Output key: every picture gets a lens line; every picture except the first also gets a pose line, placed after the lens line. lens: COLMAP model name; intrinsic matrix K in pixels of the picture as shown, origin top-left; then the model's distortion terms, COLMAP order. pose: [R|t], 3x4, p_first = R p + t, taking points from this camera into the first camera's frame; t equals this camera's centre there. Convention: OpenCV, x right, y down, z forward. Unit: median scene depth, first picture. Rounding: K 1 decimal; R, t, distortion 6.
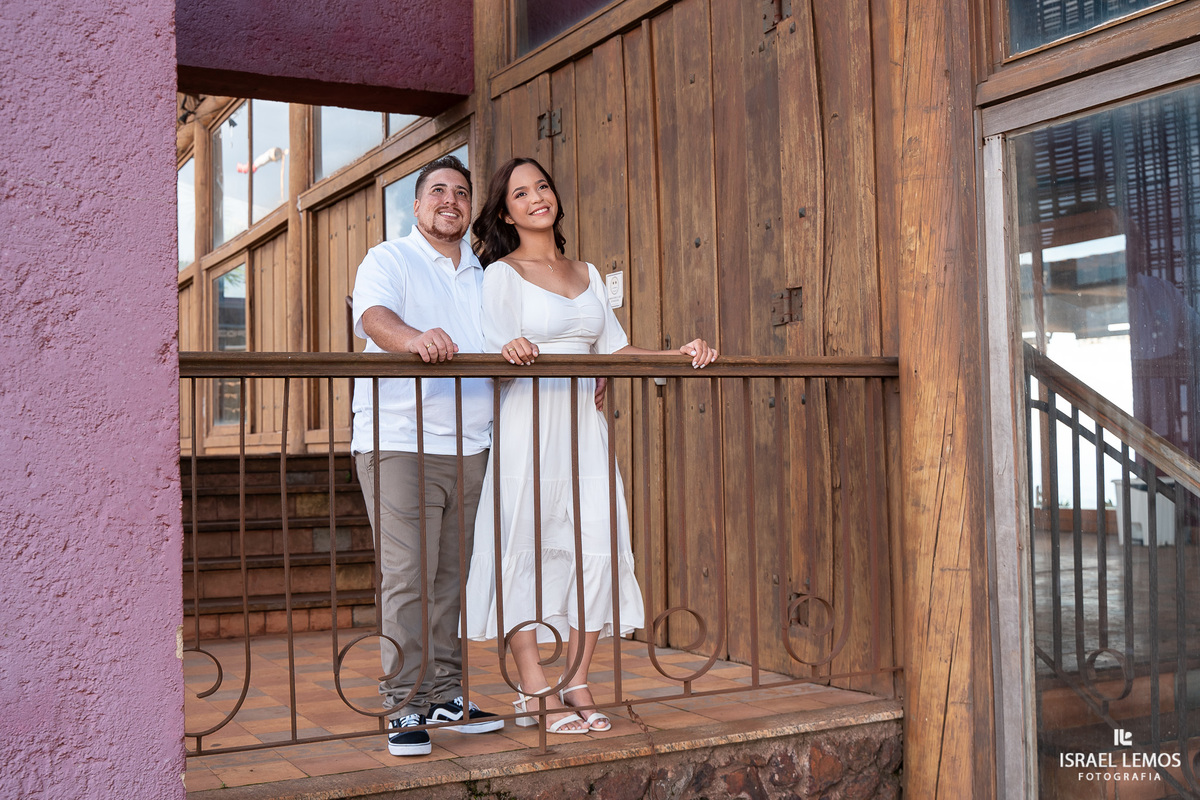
lens RADIAL K [[1385.5, 0, 600.9], [0, 1385.5, 393.8], [0, 0, 1]] dist [-0.067882, 0.000000]
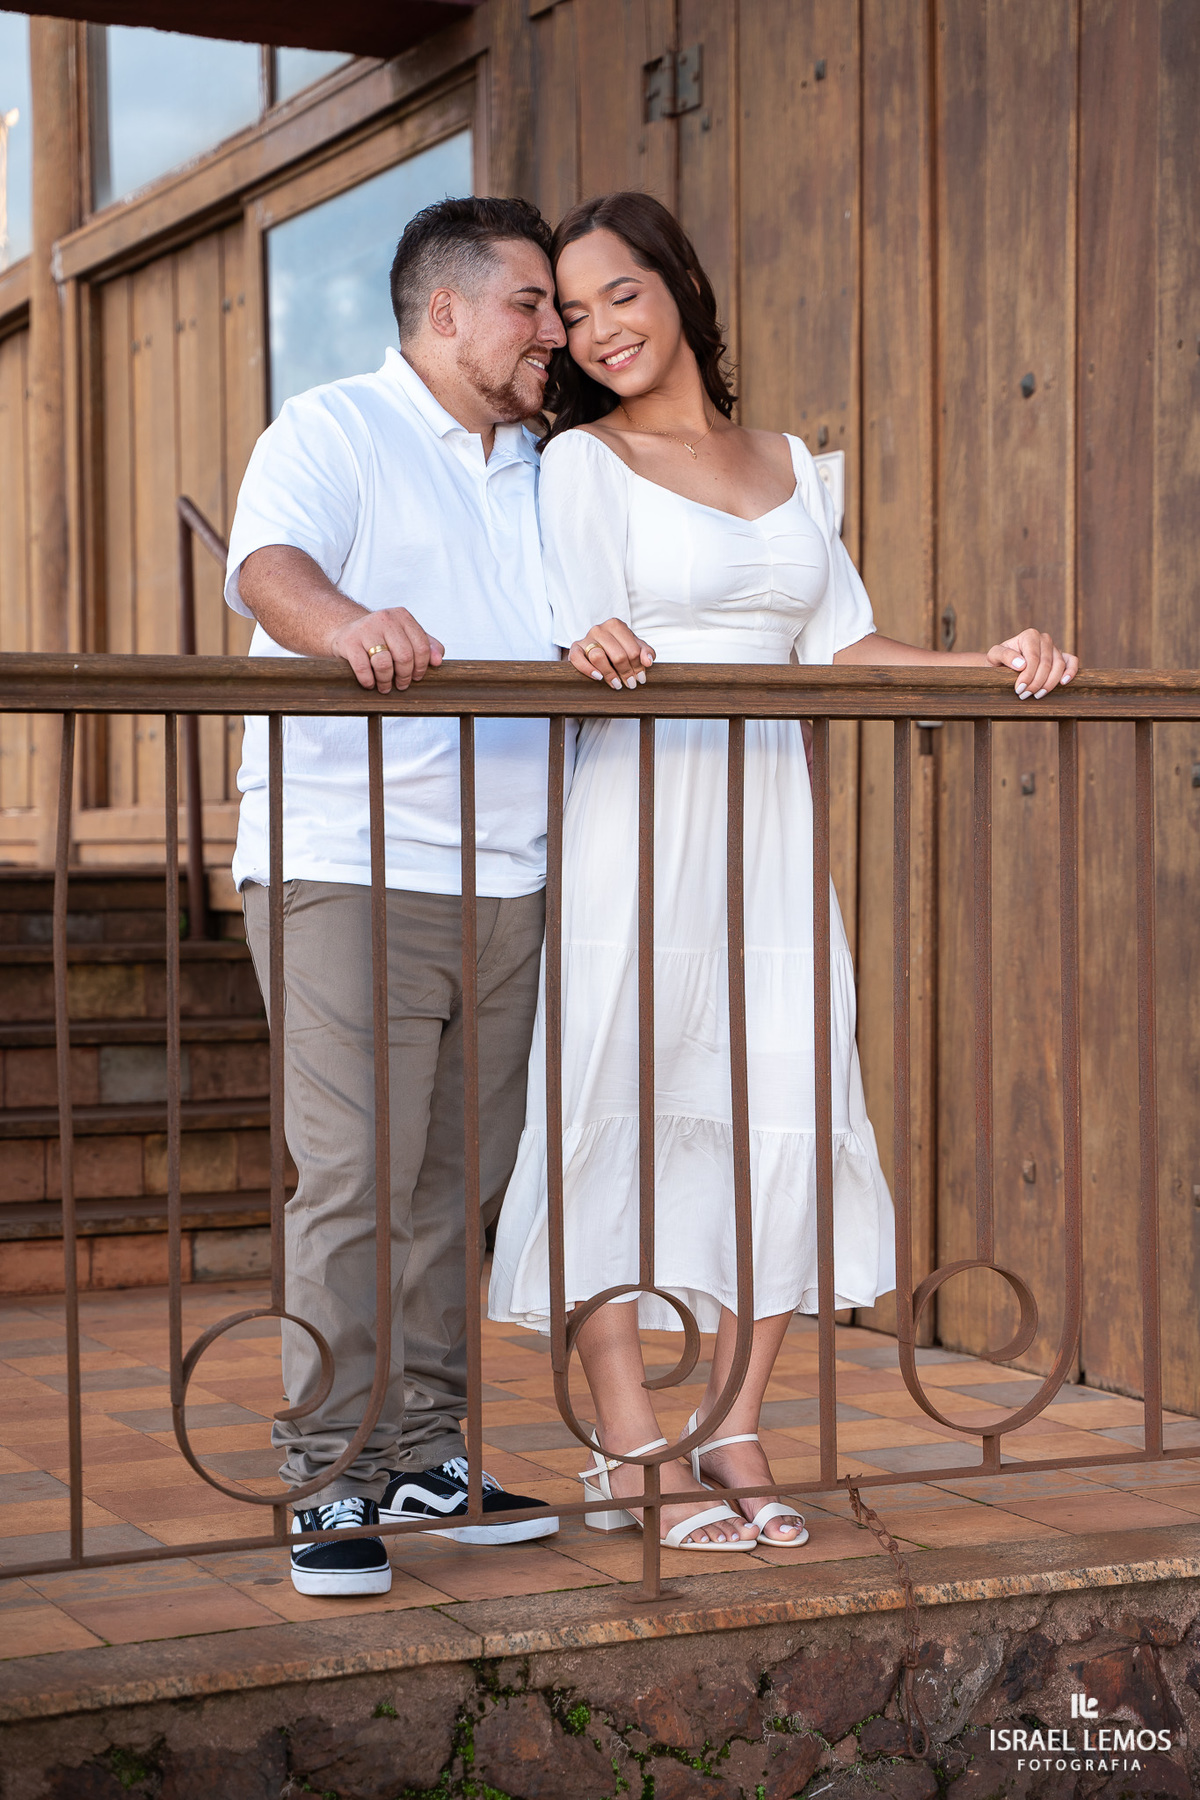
lens RADIAL K [[3301.7, 0, 597.6], [0, 3301.7, 899.2], [0, 0, 1]] dist [0.244587, 0.000000]
pose [[0.998680, 0.016460, -0.048654, -0.008863], [-0.013791, 0.998408, 0.054685, -0.008755], [0.049477, -0.053942, 0.997318, -0.016357]]
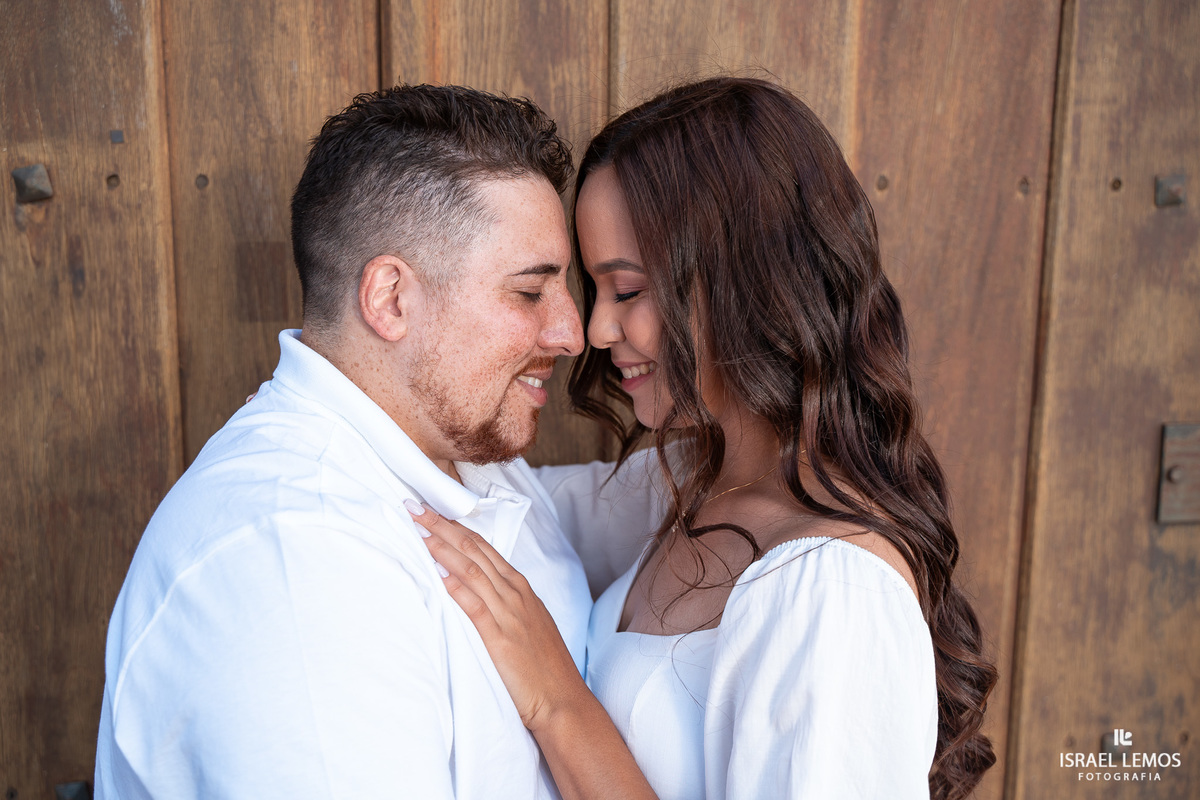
lens RADIAL K [[1305.1, 0, 594.4], [0, 1305.1, 398.1], [0, 0, 1]] dist [0.024847, 0.000000]
pose [[0.367603, -0.152861, 0.917334, -0.192044], [-0.054143, 0.981208, 0.185201, -0.124833], [-0.928405, -0.117747, 0.352419, 1.014356]]
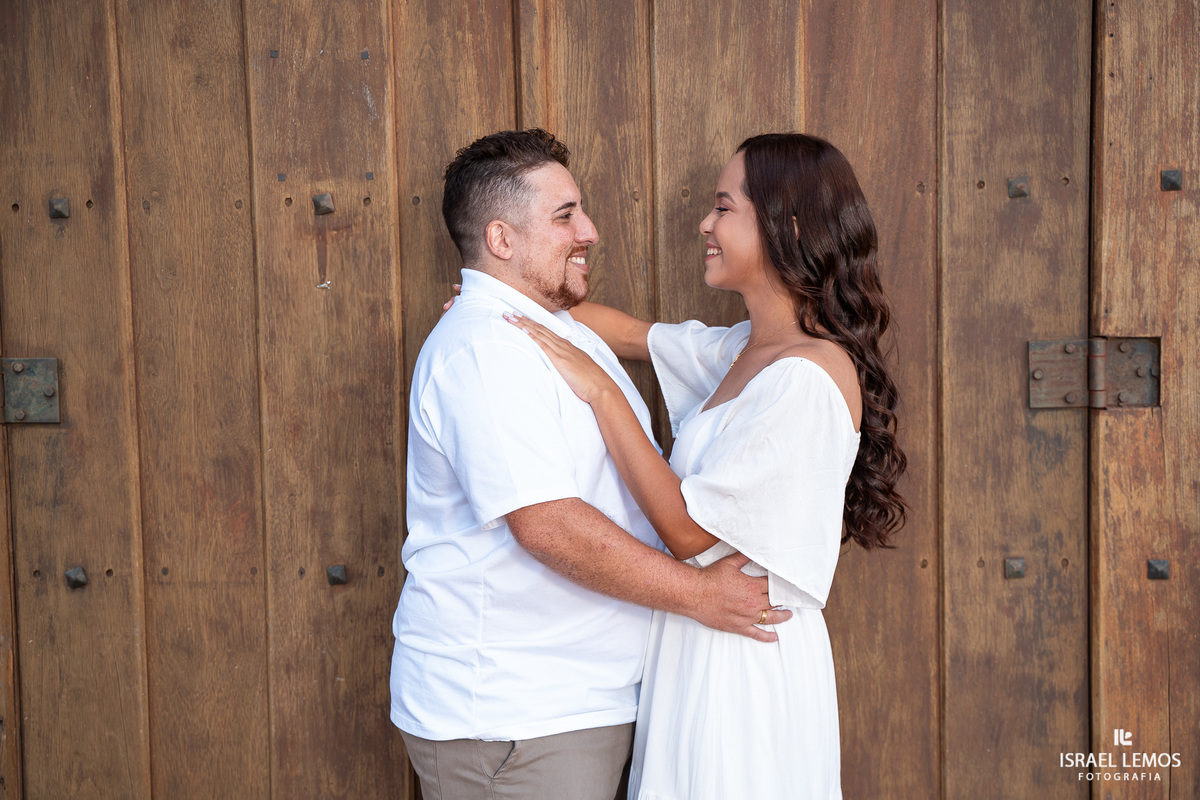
lens RADIAL K [[1803.4, 0, 601.3], [0, 1803.4, 400.4], [0, 0, 1]] dist [0.146255, 0.000000]
pose [[0.536280, -0.078065, 0.840422, -0.471386], [-0.022665, 0.994023, 0.106795, -0.114065], [-0.843736, -0.076320, 0.531305, 0.792570]]
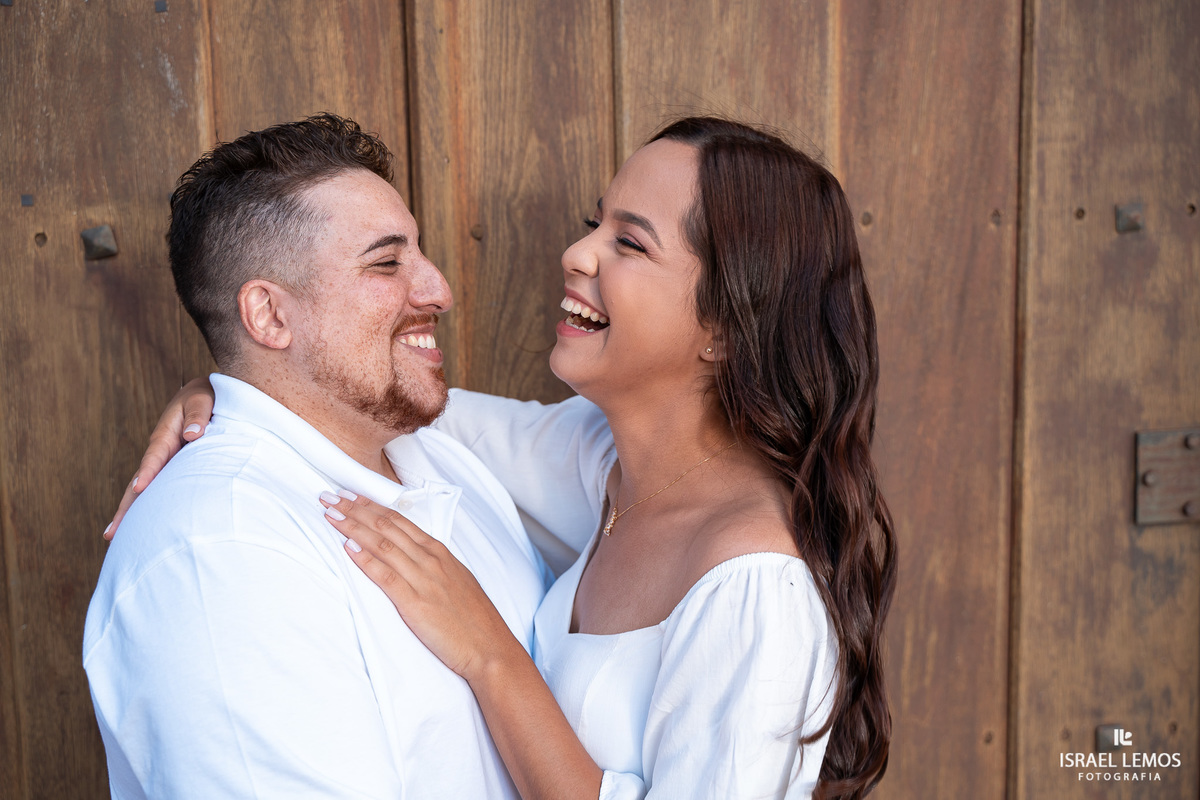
lens RADIAL K [[1305.1, 0, 594.8], [0, 1305.1, 401.8], [0, 0, 1]] dist [0.024847, 0.000000]
pose [[0.368605, -0.117153, 0.922174, -0.217595], [-0.021924, 0.990655, 0.134616, -0.118876], [-0.929328, -0.069838, 0.362592, 1.006106]]
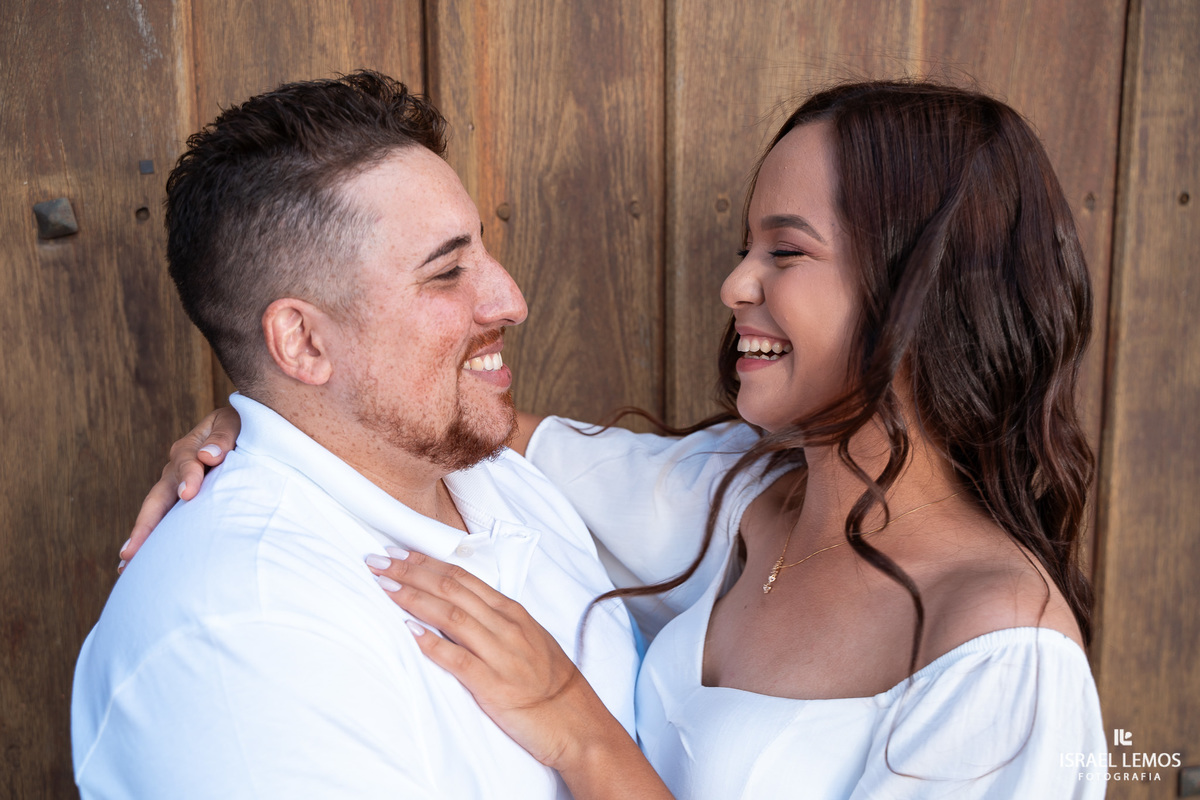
lens RADIAL K [[1305.1, 0, 594.9], [0, 1305.1, 396.8], [0, 0, 1]] dist [0.024847, 0.000000]
pose [[0.325435, -0.142608, 0.934749, -0.186438], [-0.037038, 0.985880, 0.163304, -0.123181], [-0.944839, -0.087766, 0.315558, 1.041049]]
